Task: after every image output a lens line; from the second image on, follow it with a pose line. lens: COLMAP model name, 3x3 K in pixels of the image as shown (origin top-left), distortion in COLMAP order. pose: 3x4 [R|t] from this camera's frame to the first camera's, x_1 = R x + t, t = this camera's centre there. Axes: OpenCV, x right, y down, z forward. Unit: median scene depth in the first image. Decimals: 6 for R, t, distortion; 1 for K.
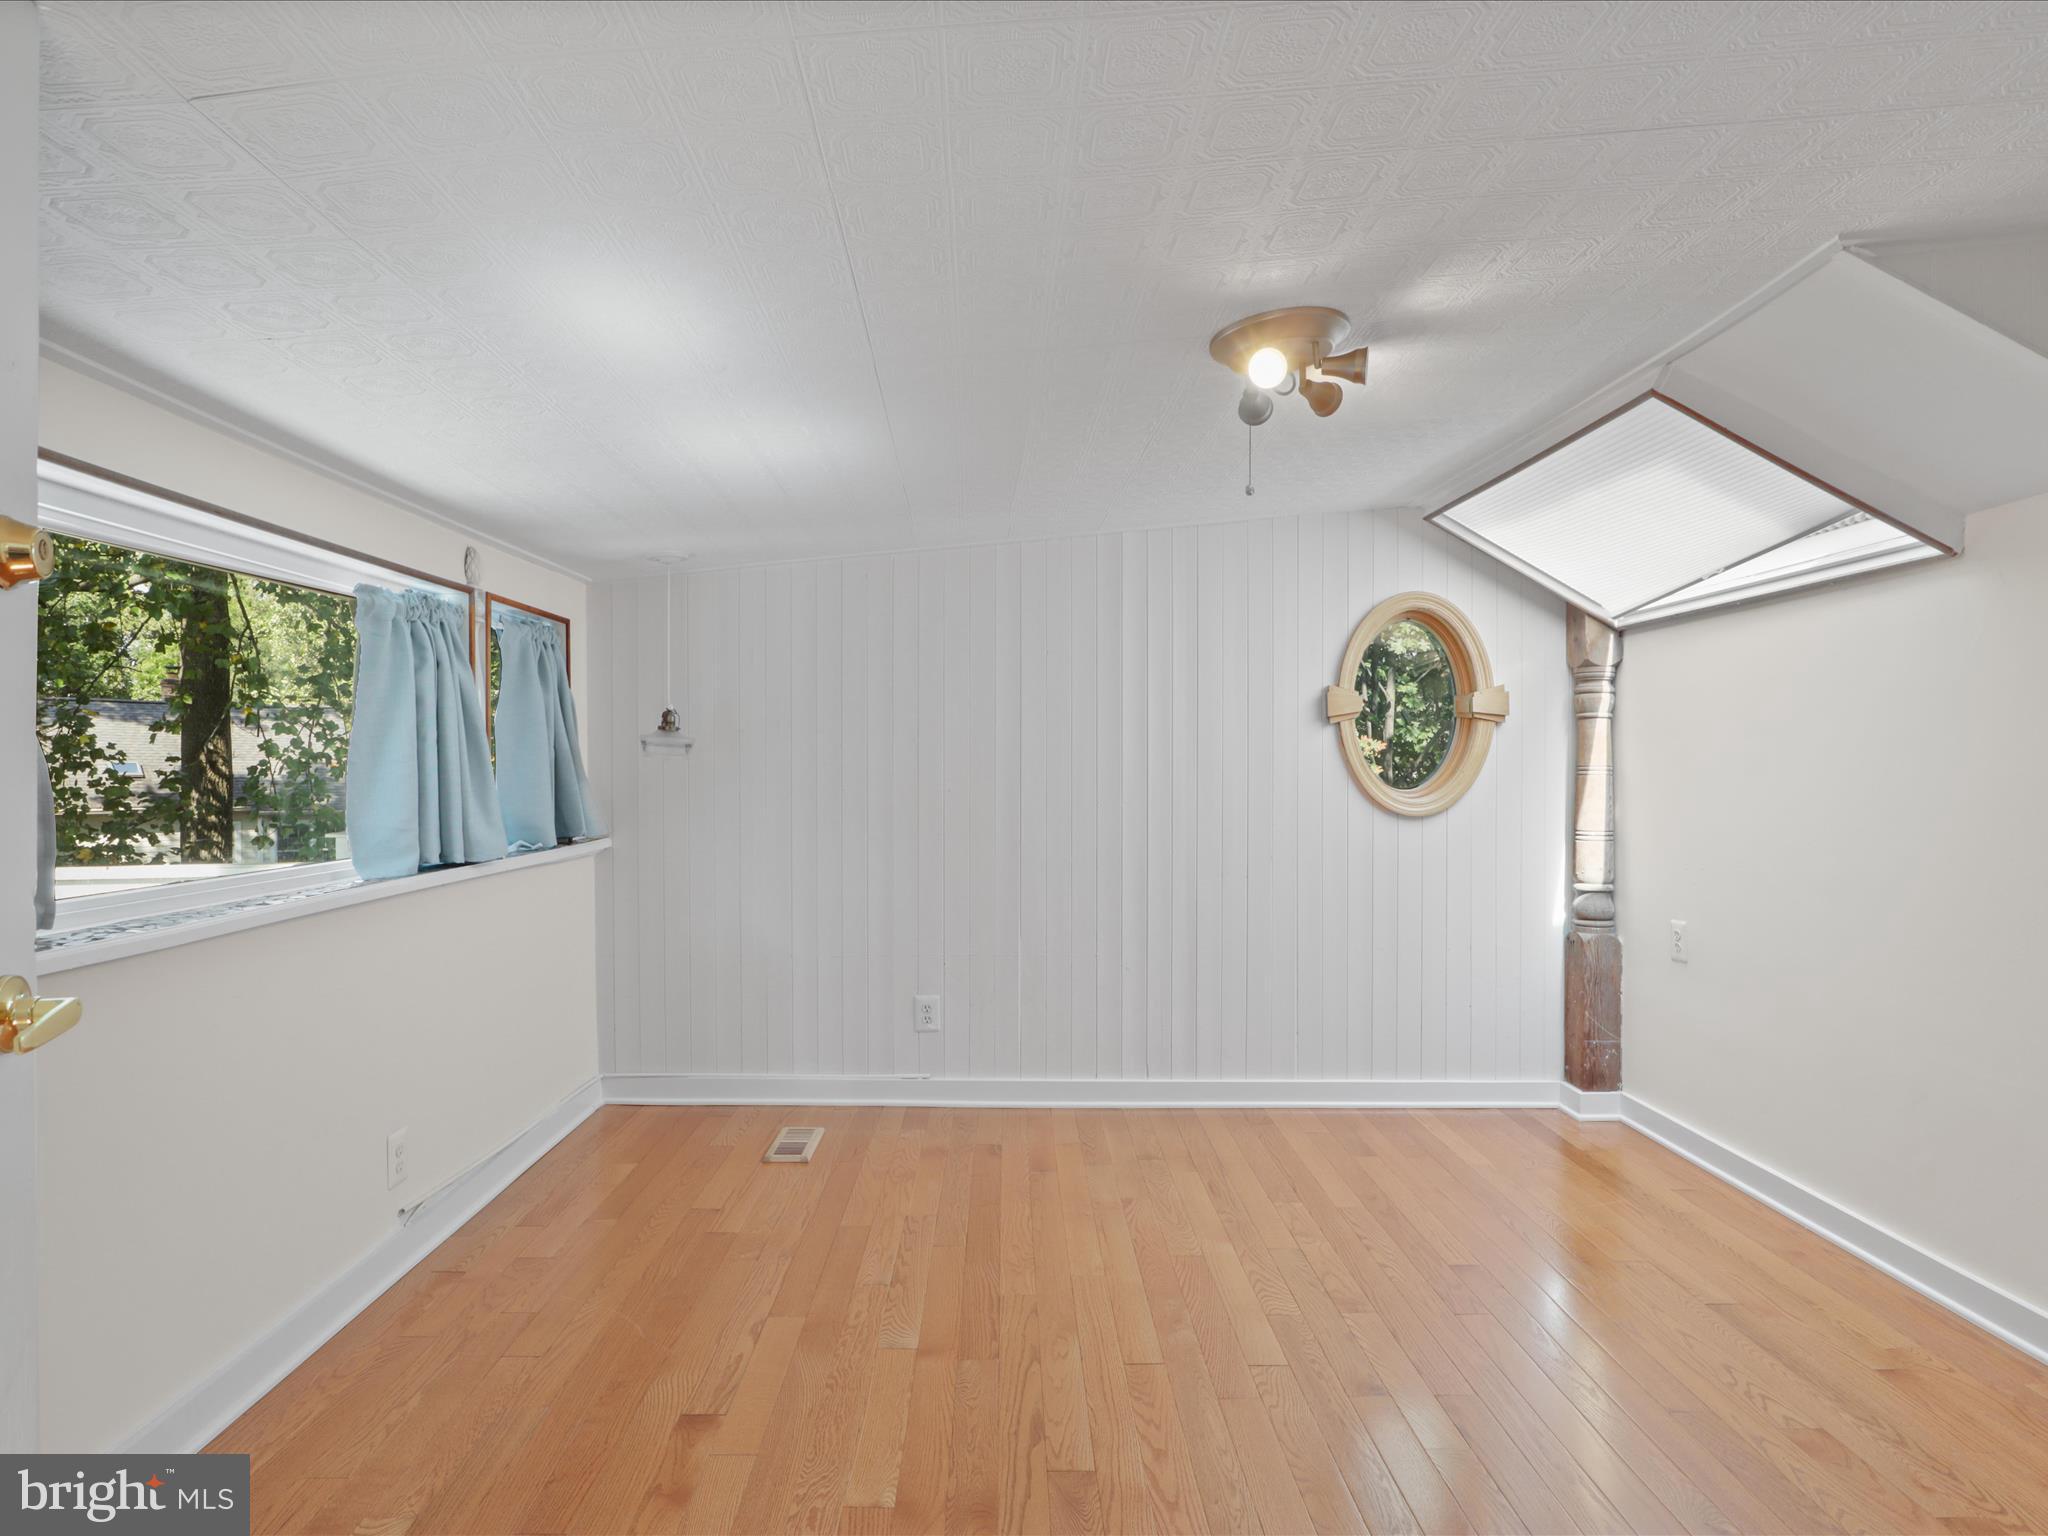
lens RADIAL K [[1167.0, 0, 1024.0], [0, 1167.0, 768.0], [0, 0, 1]] dist [-0.003746, -0.001834]
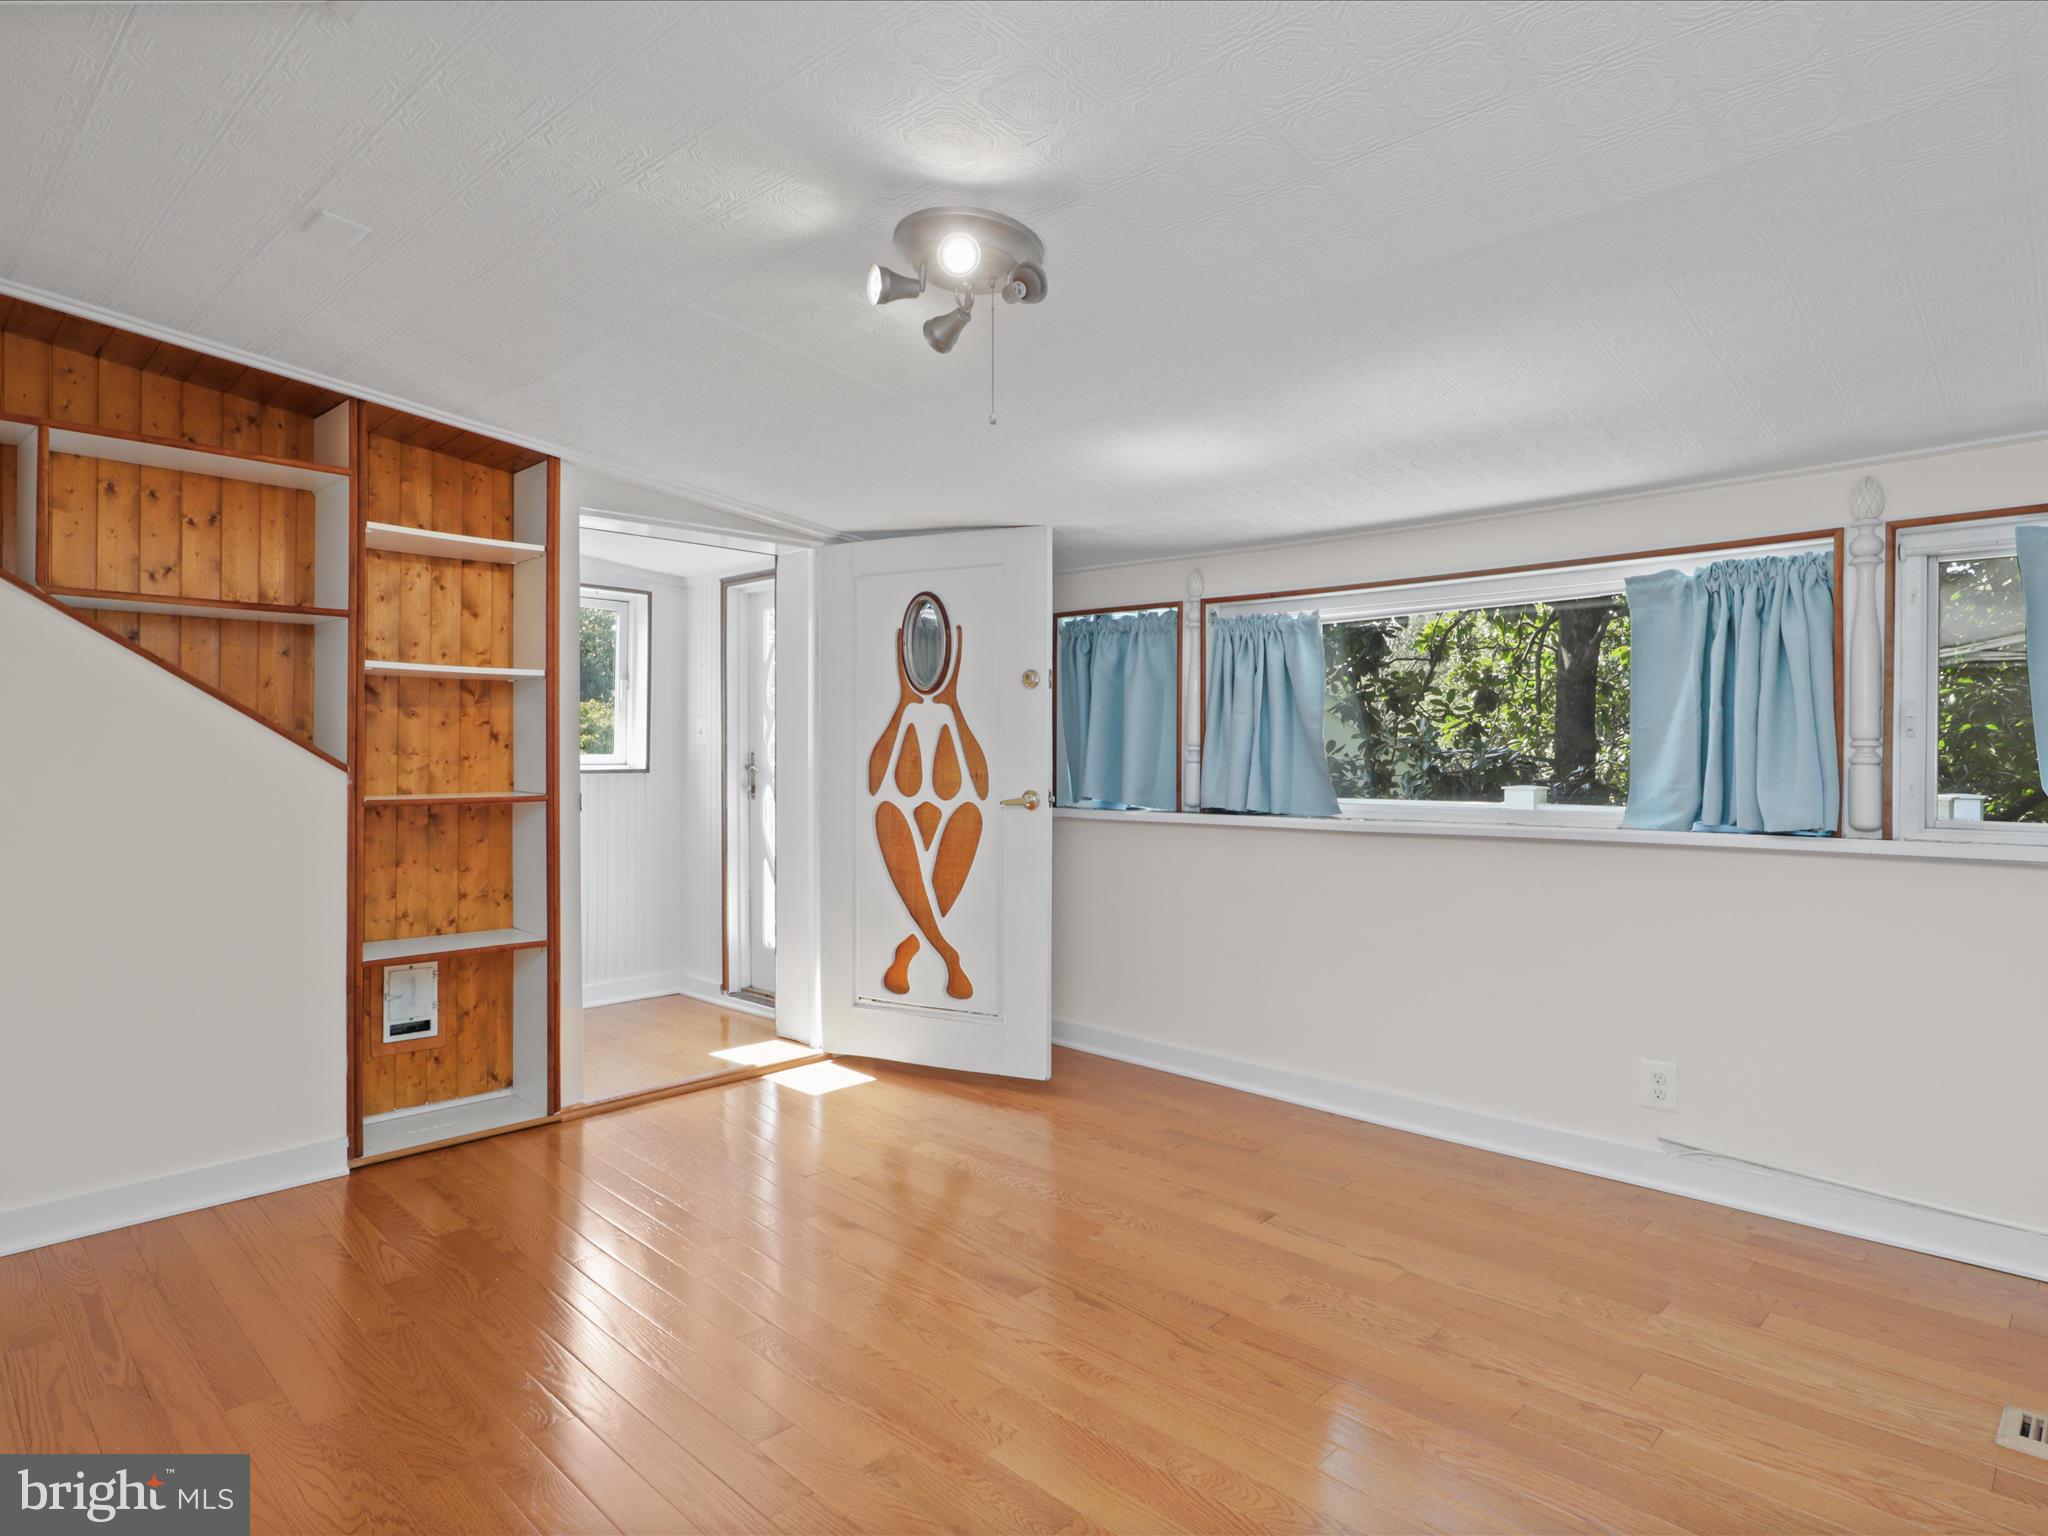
lens RADIAL K [[1167.0, 0, 1024.0], [0, 1167.0, 768.0], [0, 0, 1]] dist [-0.003746, -0.001834]
pose [[-0.719538, 0.008805, -0.694397, 0.665798], [0.001753, 0.999939, 0.010863, 0.018309], [0.694451, 0.006599, -0.719510, 1.381579]]
